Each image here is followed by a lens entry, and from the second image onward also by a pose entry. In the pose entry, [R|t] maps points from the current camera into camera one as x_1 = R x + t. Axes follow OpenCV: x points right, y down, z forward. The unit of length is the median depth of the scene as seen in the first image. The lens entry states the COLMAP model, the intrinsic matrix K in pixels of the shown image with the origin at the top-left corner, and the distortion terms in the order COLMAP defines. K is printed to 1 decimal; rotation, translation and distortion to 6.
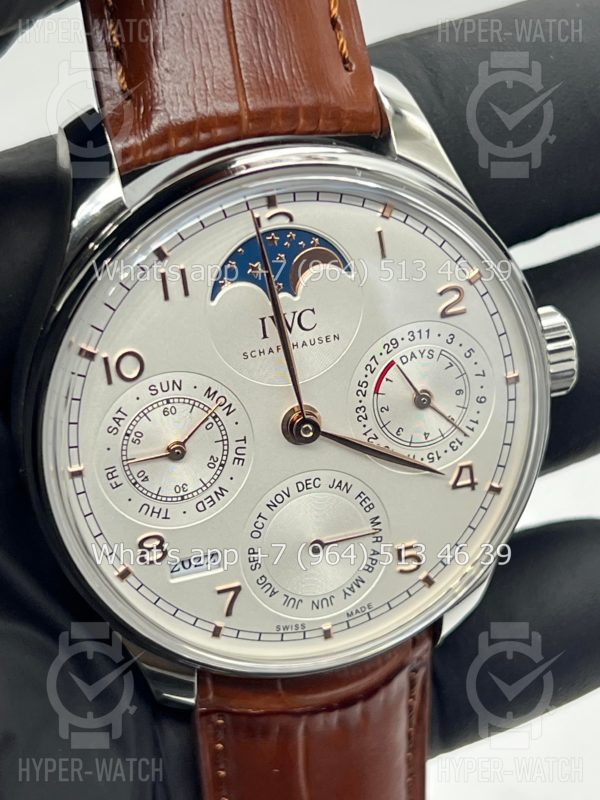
lens RADIAL K [[1857.9, 0, 300.2], [0, 1857.9, 398.1], [0, 0, 1]] dist [0.166530, 0.000000]
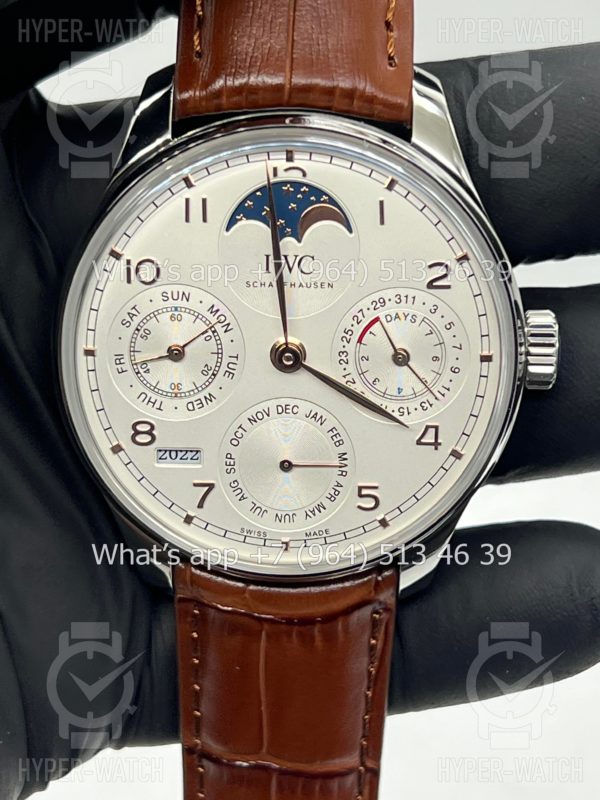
lens RADIAL K [[1857.9, 0, 298.8], [0, 1857.9, 402.4], [0, 0, 1]] dist [0.166530, 0.000000]
pose [[0.943250, 0.189685, -0.272580, 0.327247], [-0.214605, 0.974573, -0.064441, 0.115948], [0.253425, 0.119281, 0.959973, -0.106534]]
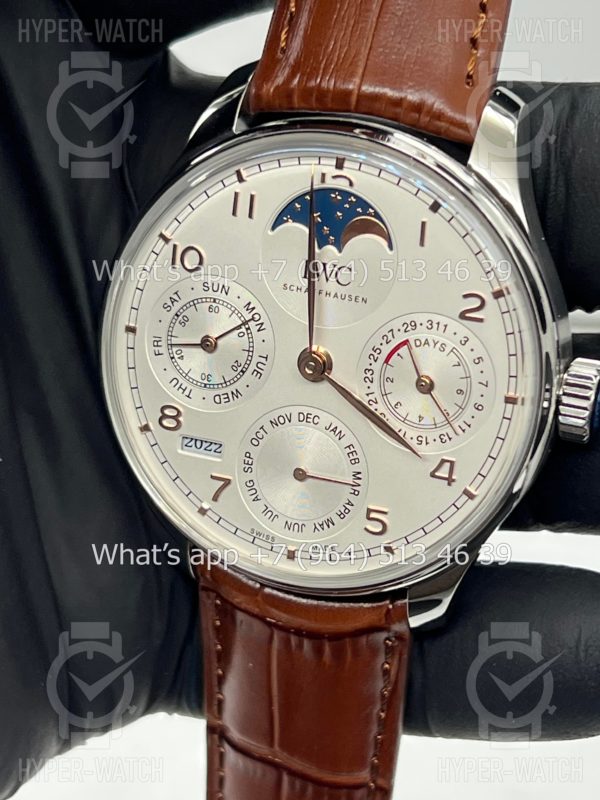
lens RADIAL K [[1857.9, 0, 295.6], [0, 1857.9, 418.5], [0, 0, 1]] dist [0.166530, 0.000000]
pose [[0.785058, 0.342032, -0.516428, 0.589950], [-0.380548, 0.924152, 0.033571, 0.011491], [0.488740, 0.170170, 0.855672, 0.023727]]
